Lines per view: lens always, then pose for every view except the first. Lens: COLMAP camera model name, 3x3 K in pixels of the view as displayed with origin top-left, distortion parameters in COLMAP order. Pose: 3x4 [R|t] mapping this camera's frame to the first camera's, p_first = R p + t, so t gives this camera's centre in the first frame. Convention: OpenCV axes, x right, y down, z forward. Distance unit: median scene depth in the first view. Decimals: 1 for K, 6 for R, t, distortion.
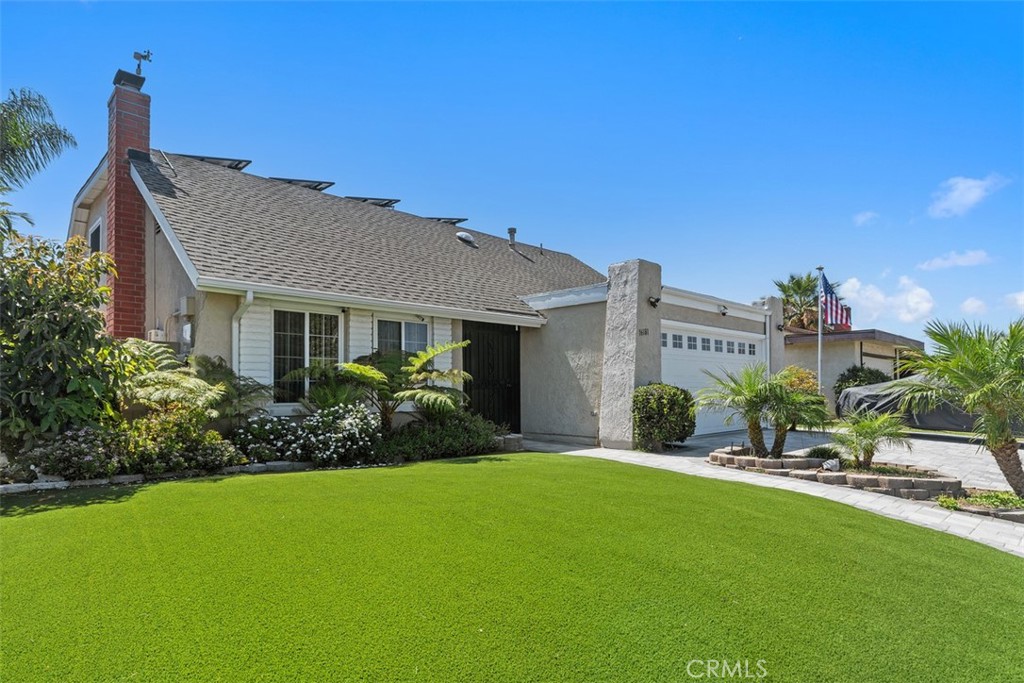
lens RADIAL K [[573.5, 0, 507.7], [0, 573.5, 360.1], [0, 0, 1]] dist [0.000262, -0.000542]
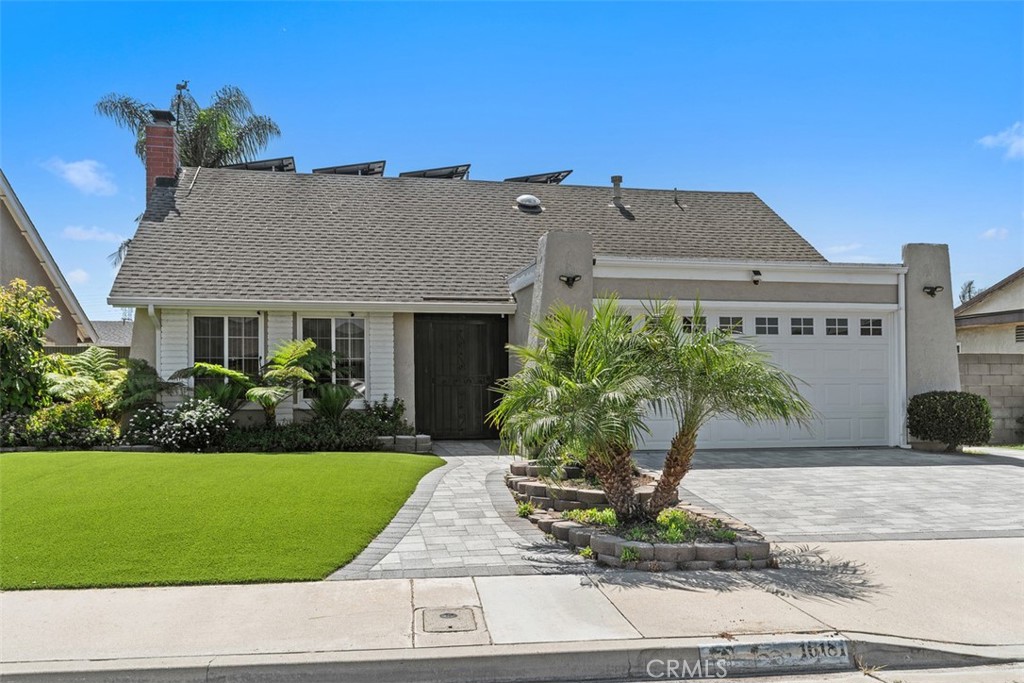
lens RADIAL K [[896.5, 0, 512.0], [0, 896.5, 341.5], [0, 0, 1]] dist [0.000024, -0.000119]
pose [[0.845412, -0.030515, -0.533243, 0.986142], [0.026837, 0.999532, -0.014651, 0.003569], [0.533440, -0.001924, 0.845835, -0.149564]]
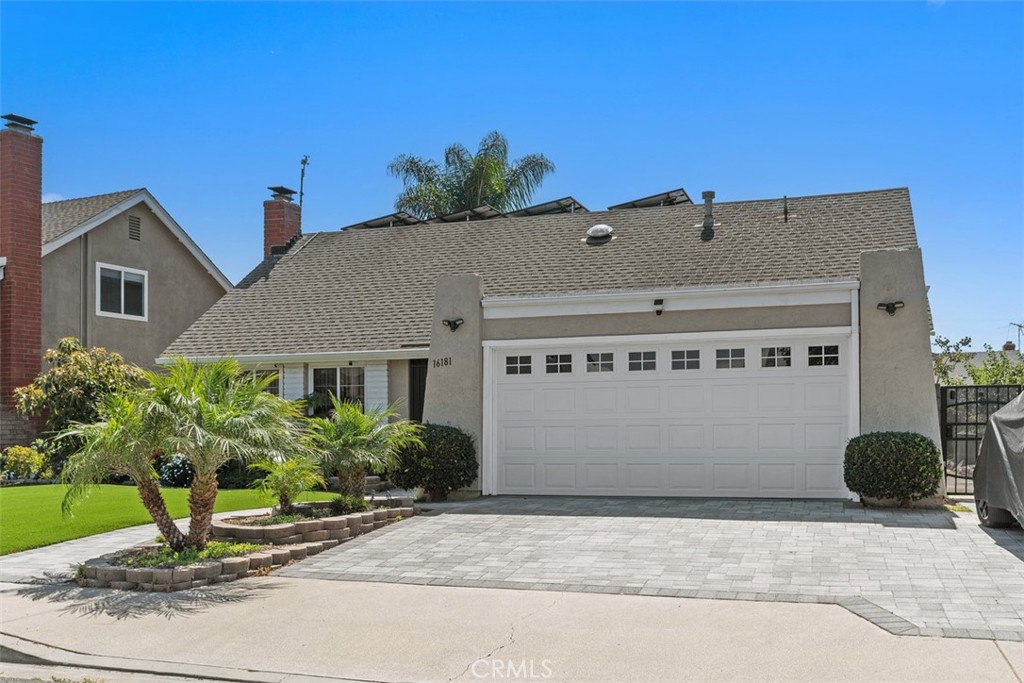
lens RADIAL K [[1048.7, 0, 512.0], [0, 1048.7, 341.5], [0, 0, 1]] dist [0.012491, 0.005354]
pose [[0.466075, -0.084847, -0.880667, 1.849277], [0.046156, 0.996367, -0.071567, 0.041731], [0.883540, -0.007293, 0.468298, 0.416052]]
